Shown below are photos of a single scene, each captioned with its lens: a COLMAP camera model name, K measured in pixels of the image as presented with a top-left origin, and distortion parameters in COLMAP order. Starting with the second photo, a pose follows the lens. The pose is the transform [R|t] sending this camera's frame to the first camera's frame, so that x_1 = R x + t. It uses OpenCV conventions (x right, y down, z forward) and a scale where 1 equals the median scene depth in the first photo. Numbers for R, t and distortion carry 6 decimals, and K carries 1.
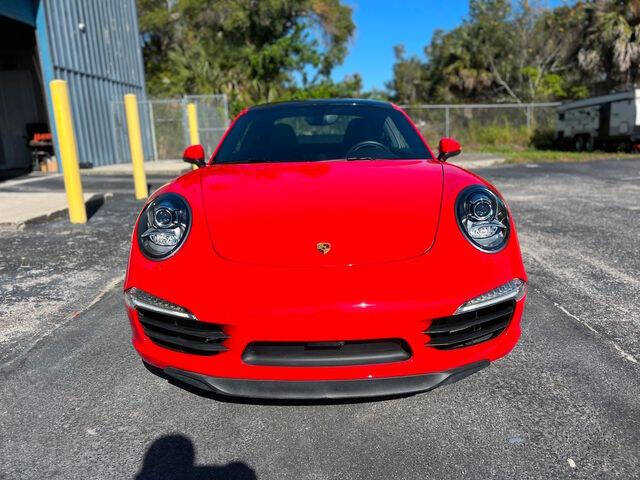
lens RADIAL K [[483.5, 0, 320.5], [0, 483.5, 239.8], [0, 0, 1]] dist [0.049146, -0.052537]
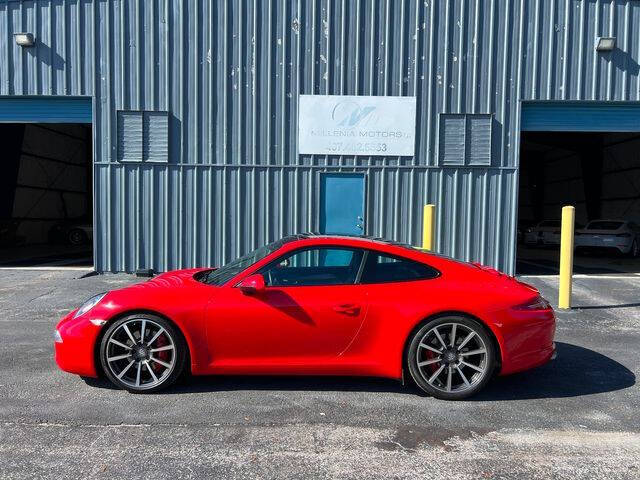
lens RADIAL K [[483.5, 0, 321.5], [0, 483.5, 241.5], [0, 0, 1]] dist [0.049146, -0.052537]
pose [[-0.027111, 0.076868, -0.996673, 0.155632], [-0.232657, 0.969174, 0.081076, -0.046534], [0.972181, 0.234081, -0.008391, 0.129093]]
